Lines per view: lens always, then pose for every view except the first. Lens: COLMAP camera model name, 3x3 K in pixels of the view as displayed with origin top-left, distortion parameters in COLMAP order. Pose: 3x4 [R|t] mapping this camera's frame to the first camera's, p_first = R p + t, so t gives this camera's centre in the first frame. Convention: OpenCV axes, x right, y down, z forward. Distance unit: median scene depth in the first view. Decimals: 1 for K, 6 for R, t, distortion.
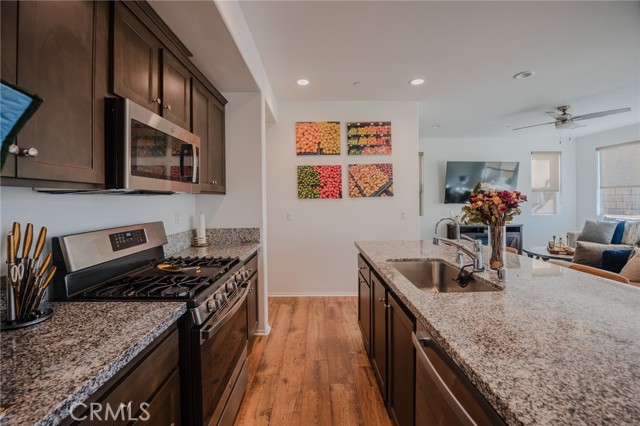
lens RADIAL K [[263.9, 0, 315.9], [0, 263.9, 199.6], [0, 0, 1]] dist [-0.024986, 0.001307]
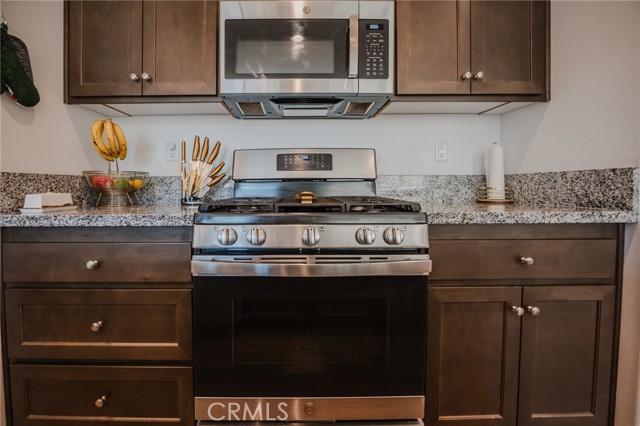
lens RADIAL K [[263.9, 0, 296.0], [0, 263.9, 197.3], [0, 0, 1]] dist [-0.024986, 0.001307]
pose [[-0.008134, 0.055345, -0.998434, 0.088284], [0.002544, 0.998465, 0.055326, 0.091696], [0.999964, -0.002090, -0.008263, 0.402833]]
